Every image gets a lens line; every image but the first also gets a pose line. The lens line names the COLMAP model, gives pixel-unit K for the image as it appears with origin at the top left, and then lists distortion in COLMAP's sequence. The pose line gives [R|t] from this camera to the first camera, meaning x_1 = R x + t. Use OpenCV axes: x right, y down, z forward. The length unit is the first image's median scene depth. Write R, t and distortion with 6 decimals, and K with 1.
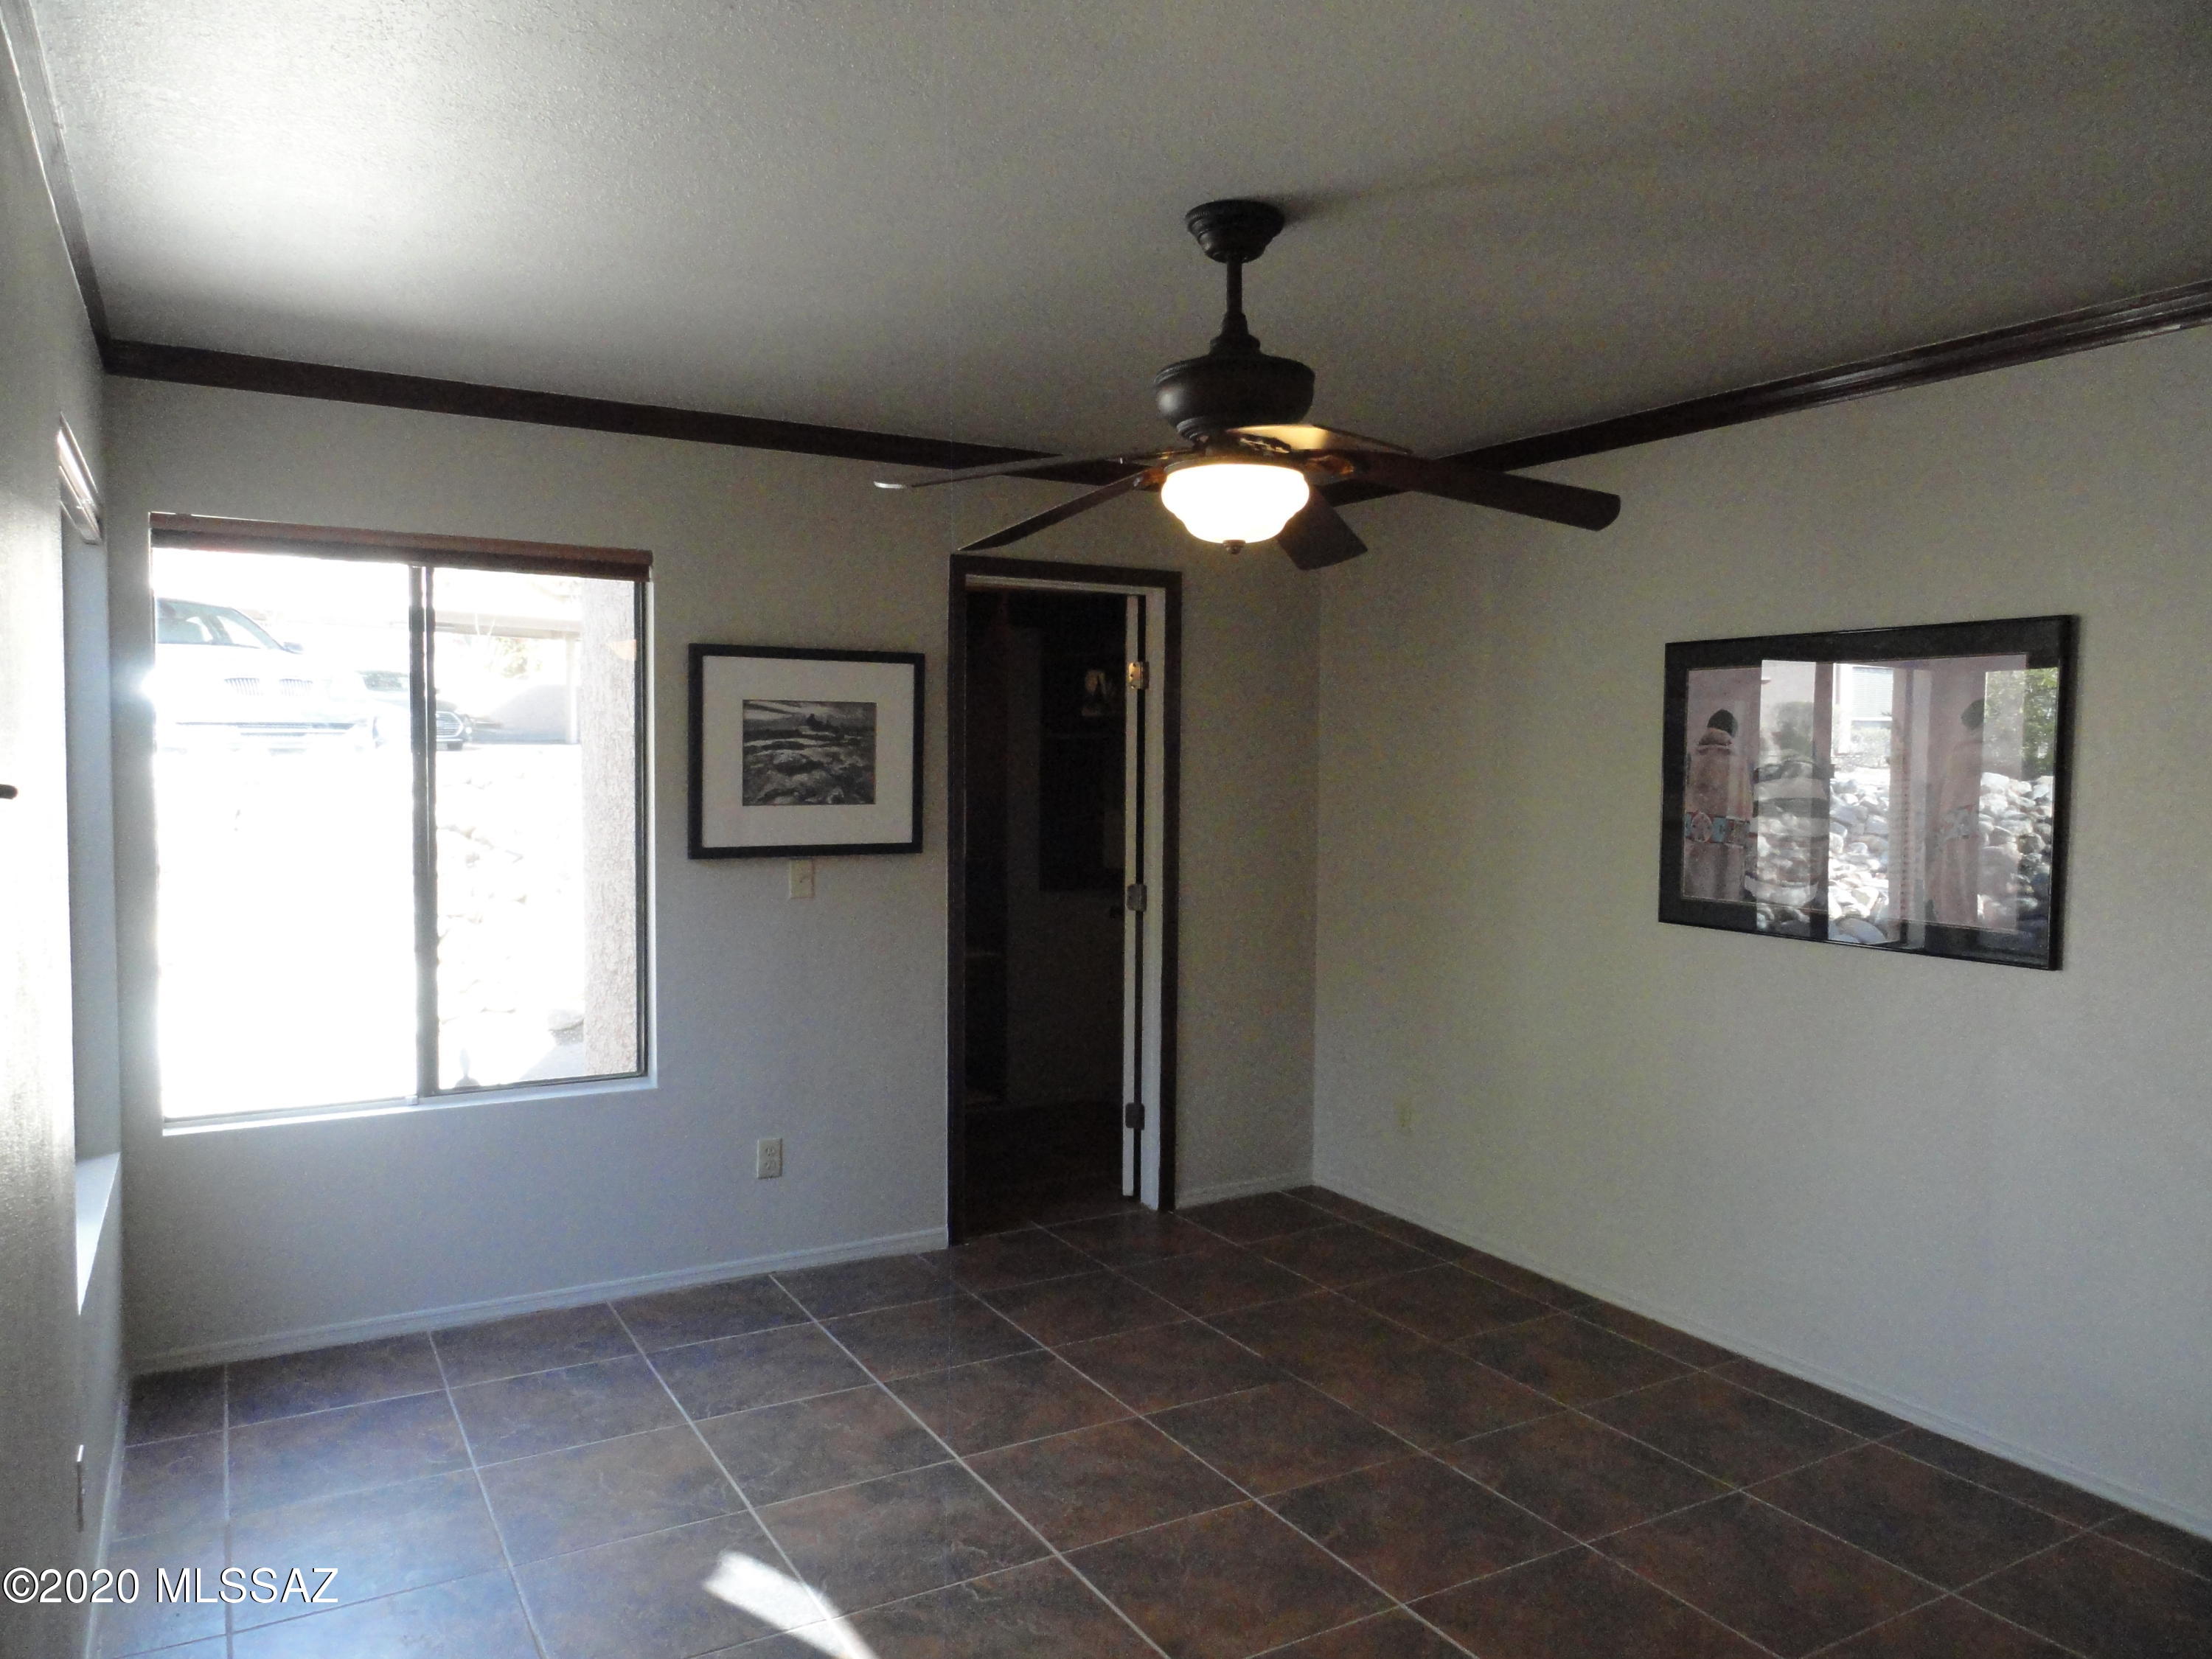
lens RADIAL K [[1544.6, 0, 1105.5], [0, 1544.6, 839.3], [0, 0, 1]] dist [-0.004616, 0.006270]
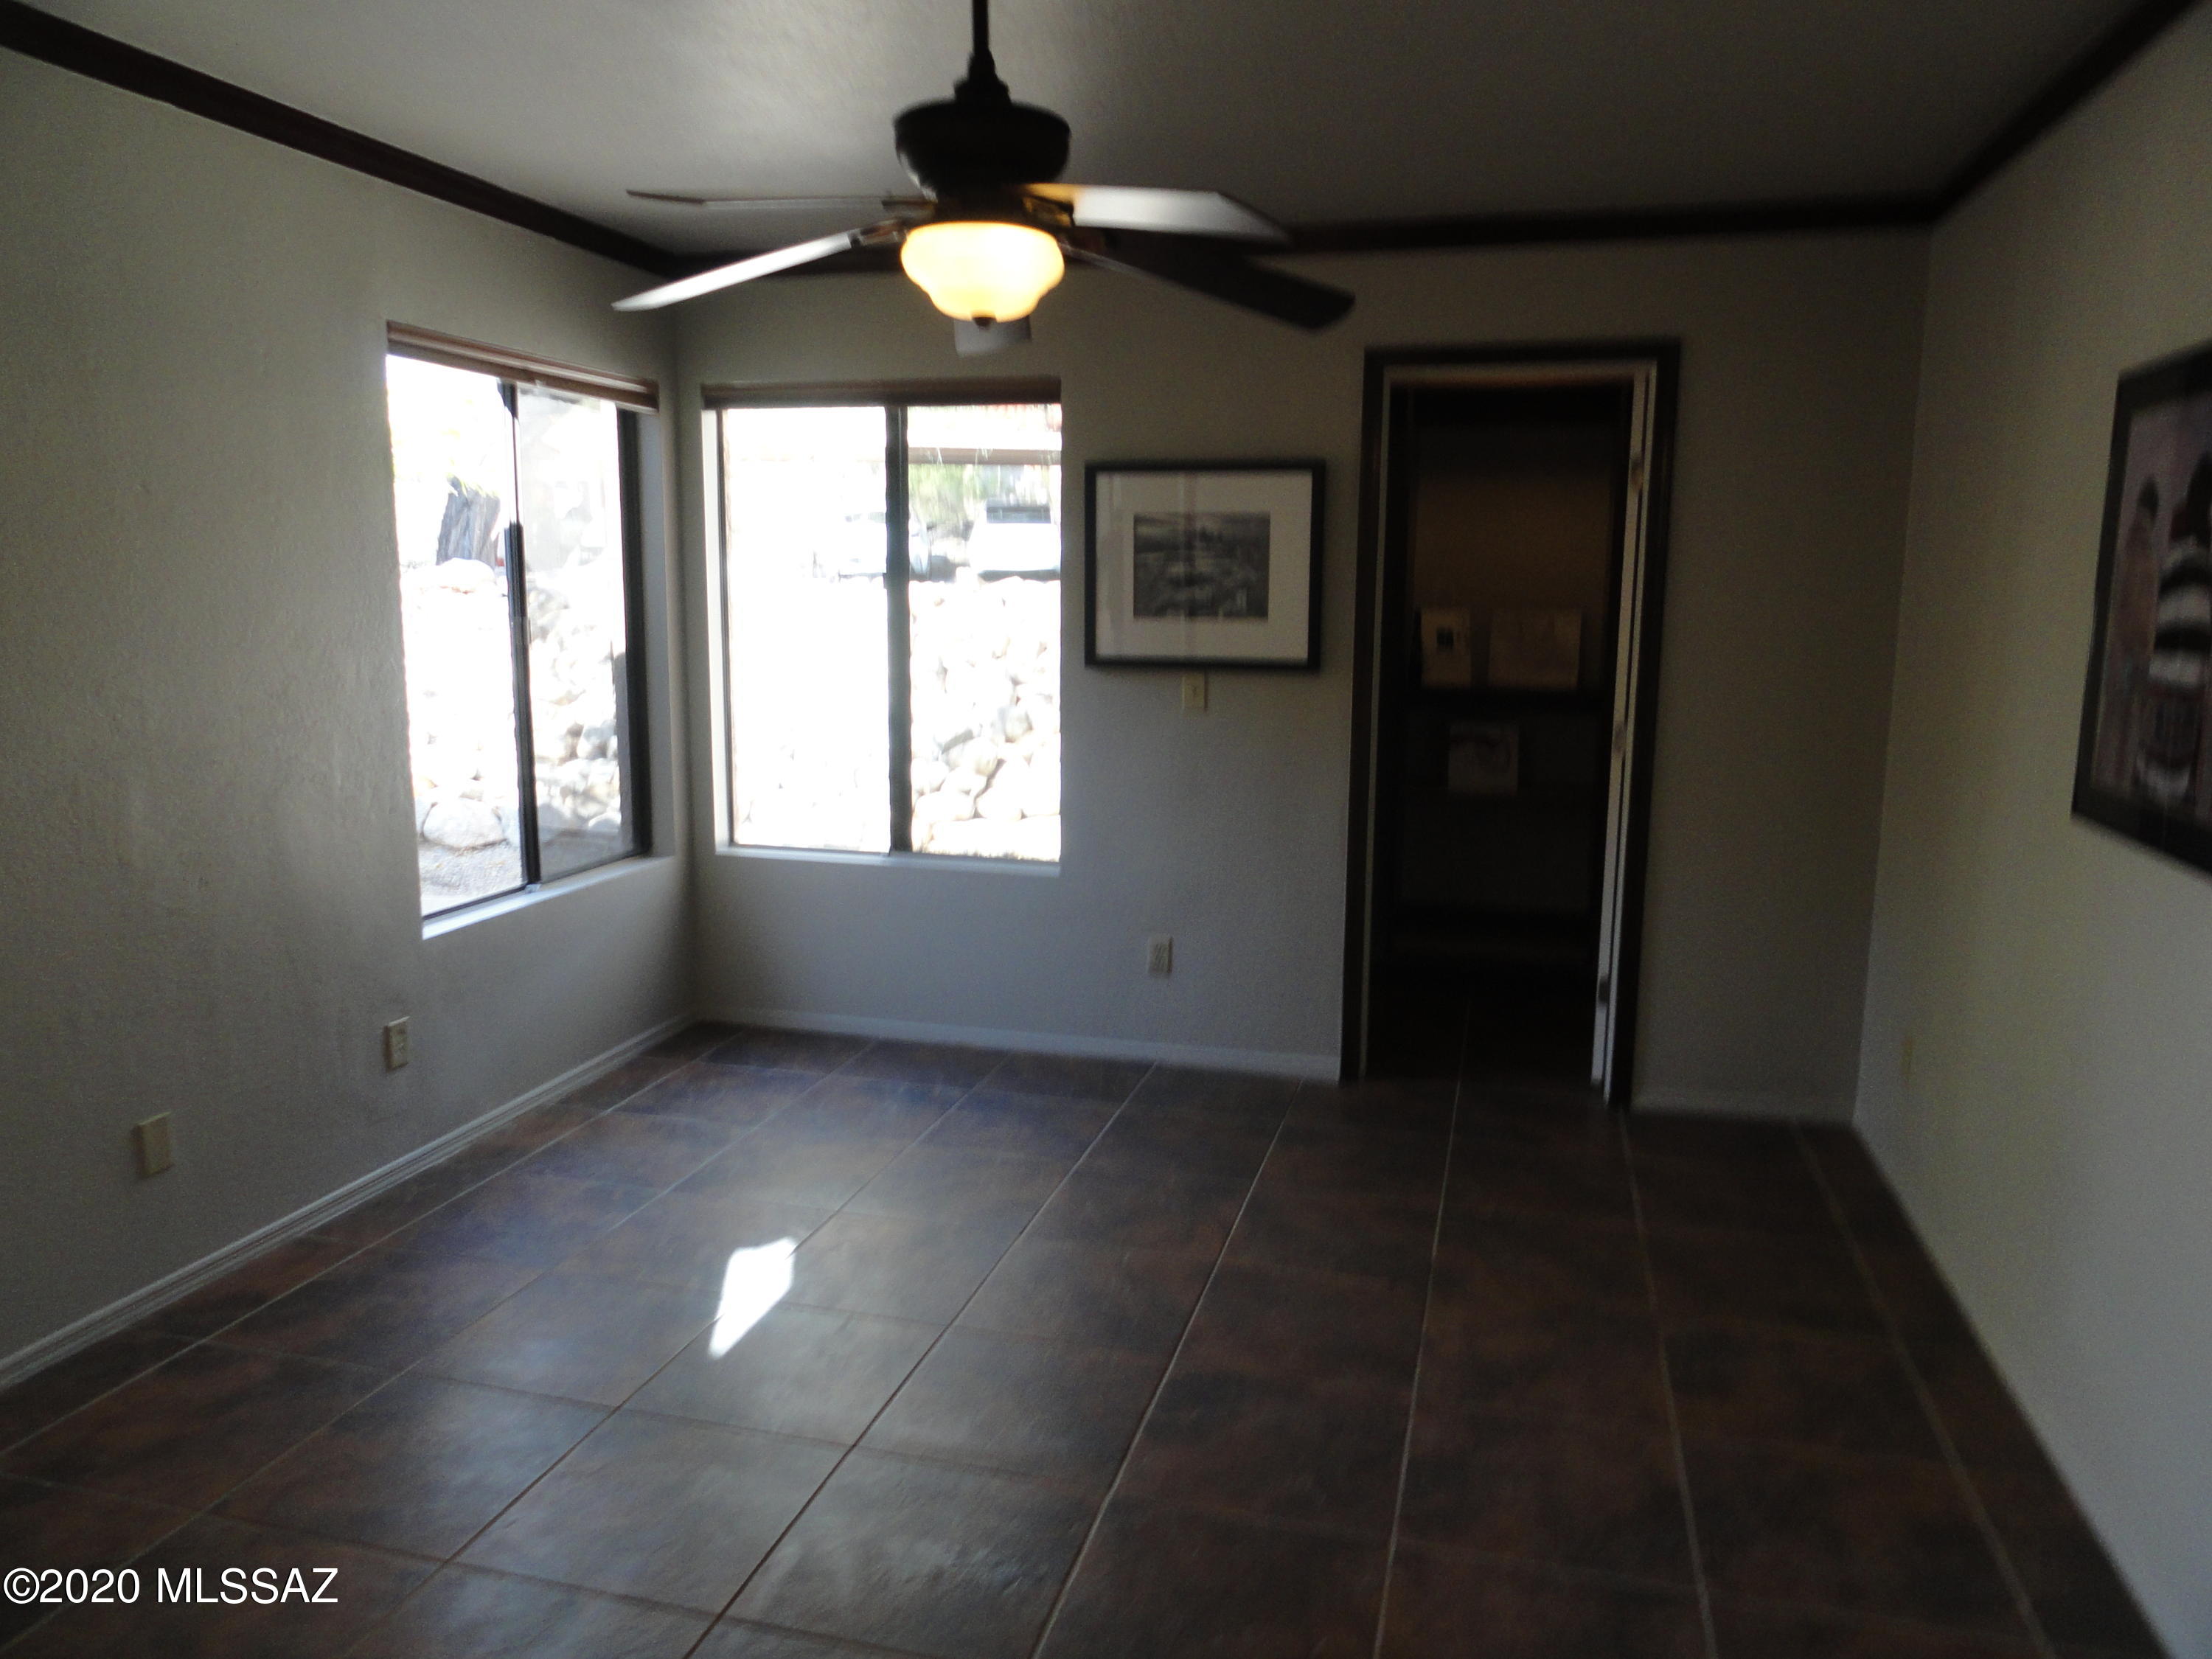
lens RADIAL K [[1544.6, 0, 1111.5], [0, 1544.6, 832.5], [0, 0, 1]] dist [-0.004616, 0.006270]
pose [[0.705657, 0.111682, -0.699696, 0.498696], [-0.041184, 0.992295, 0.116850, 0.000829], [0.707355, -0.053640, 0.704820, 0.240152]]
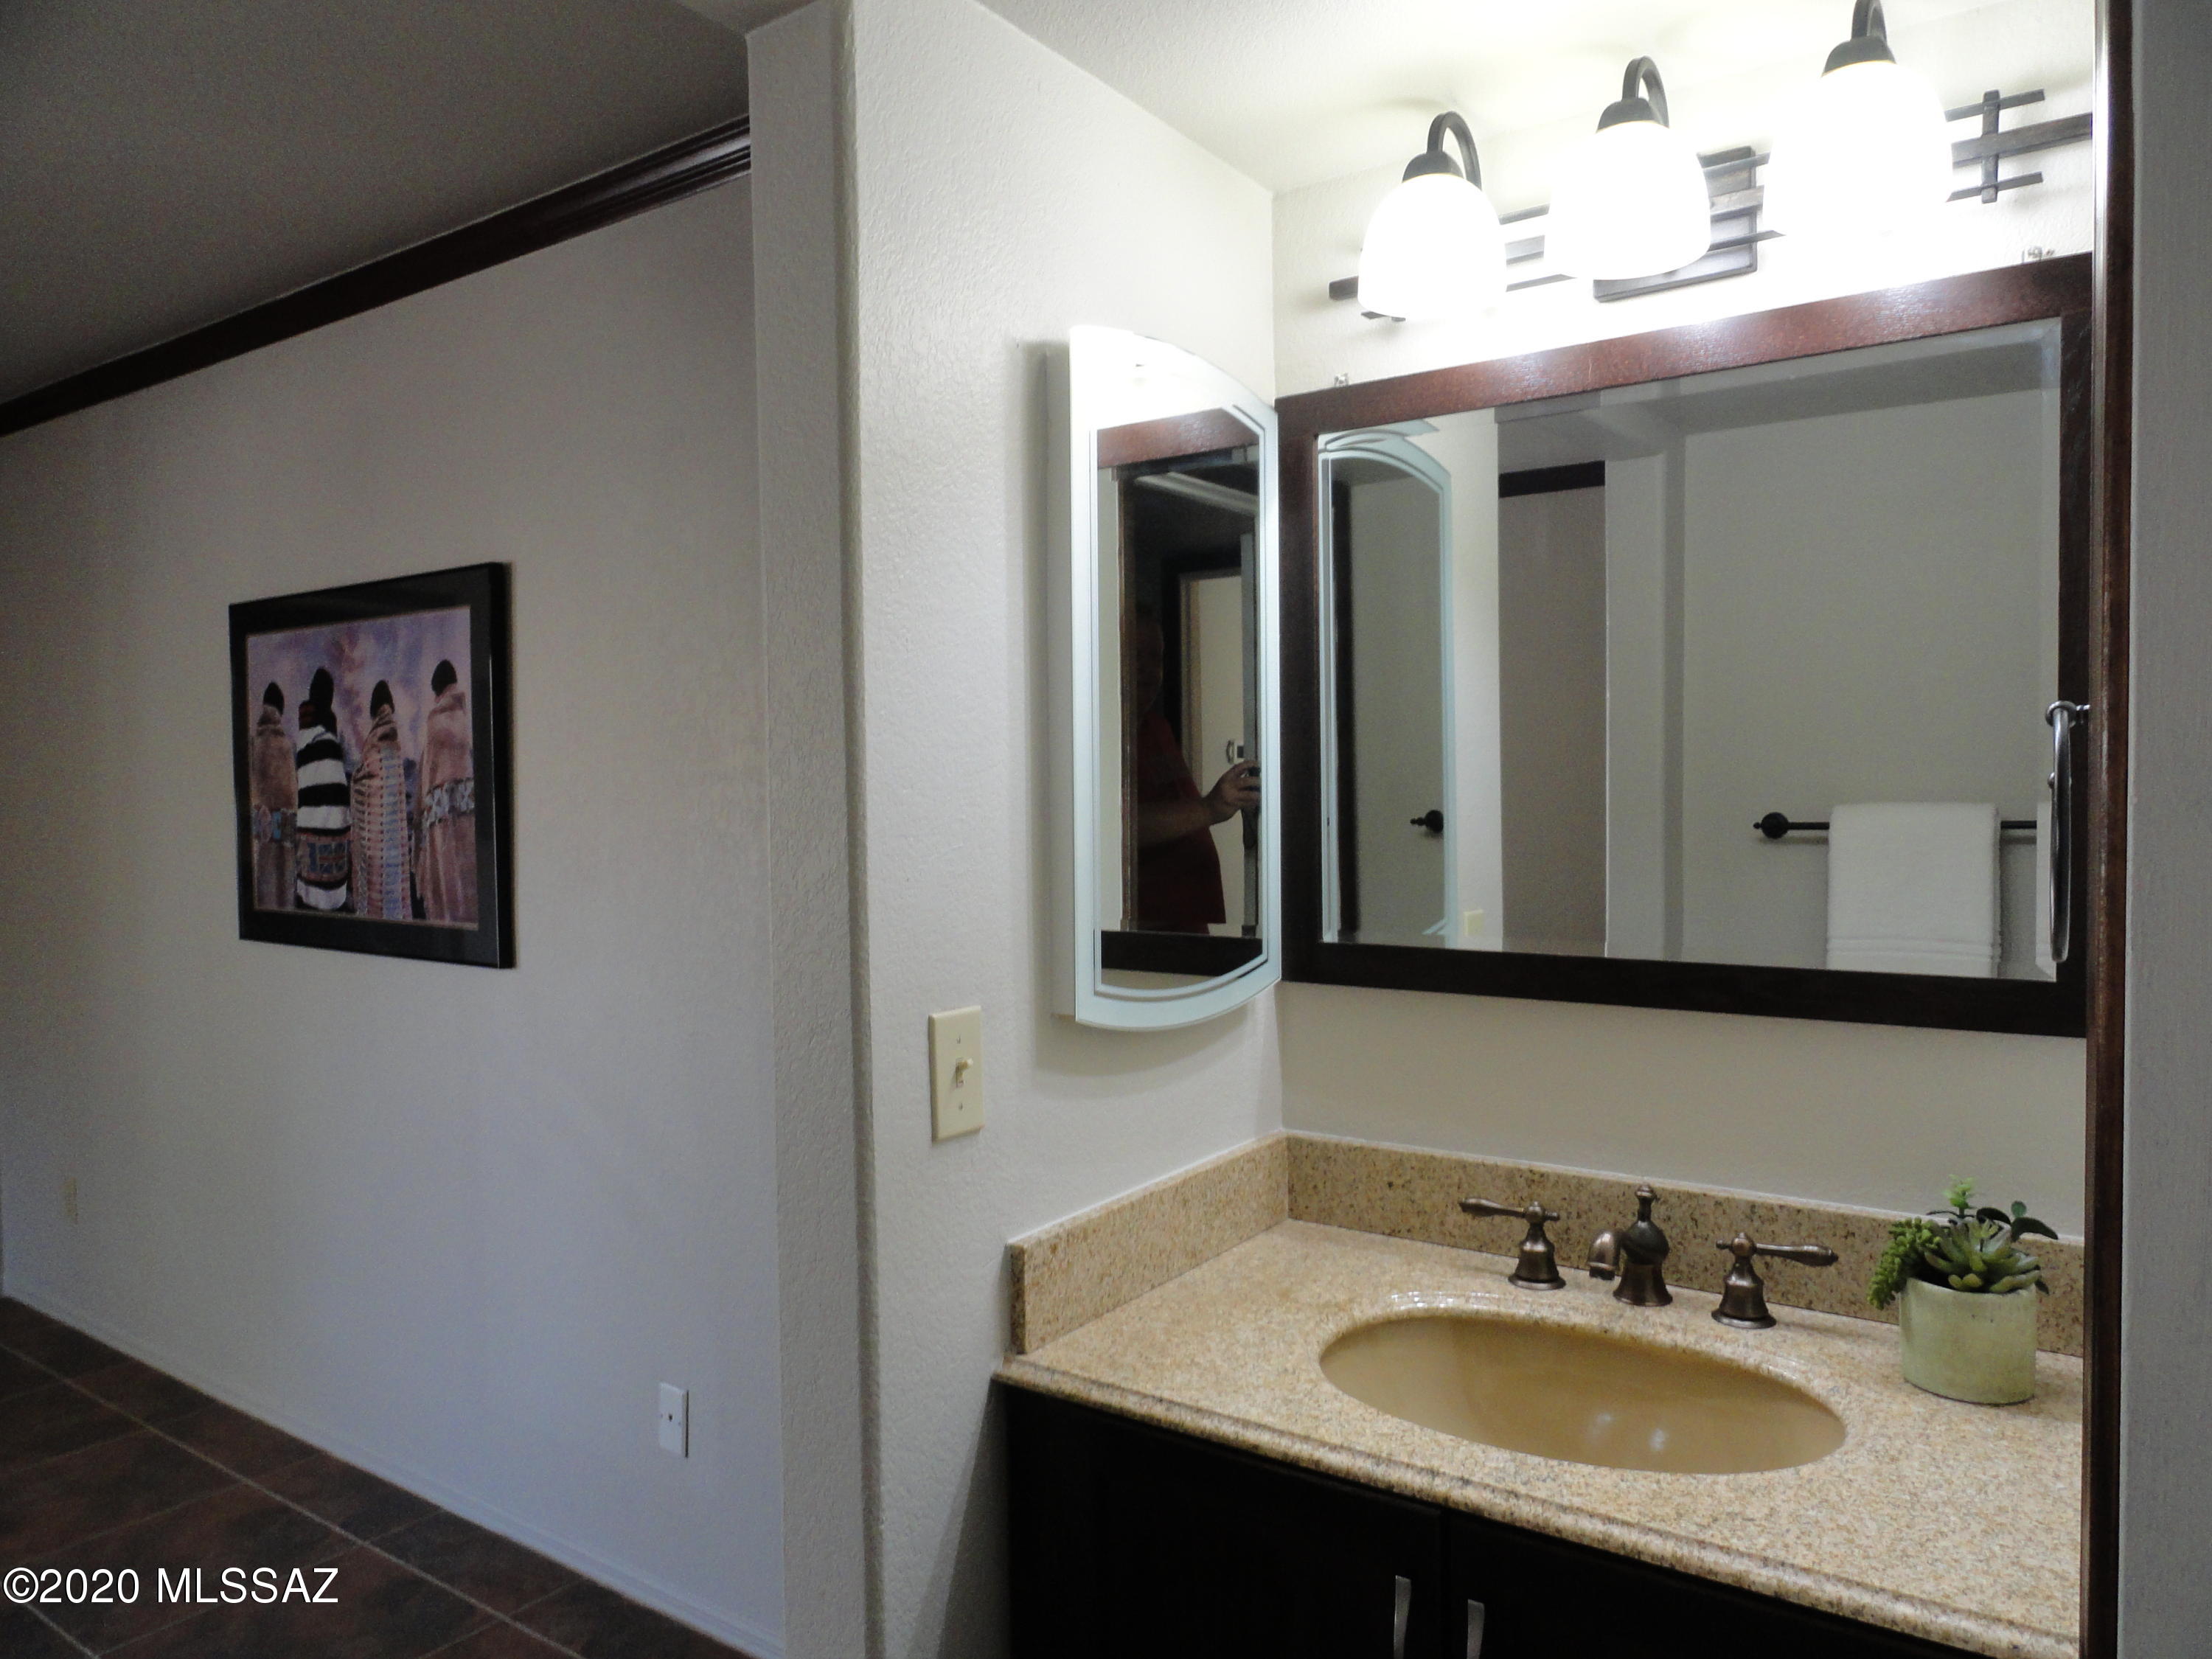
lens RADIAL K [[1544.6, 0, 1107.2], [0, 1544.6, 834.9], [0, 0, 1]] dist [-0.004616, 0.006270]
pose [[0.914805, -0.031572, 0.402661, 0.427356], [0.040492, 0.999087, -0.013657, 0.025986], [-0.401861, 0.028798, 0.915248, 0.045788]]
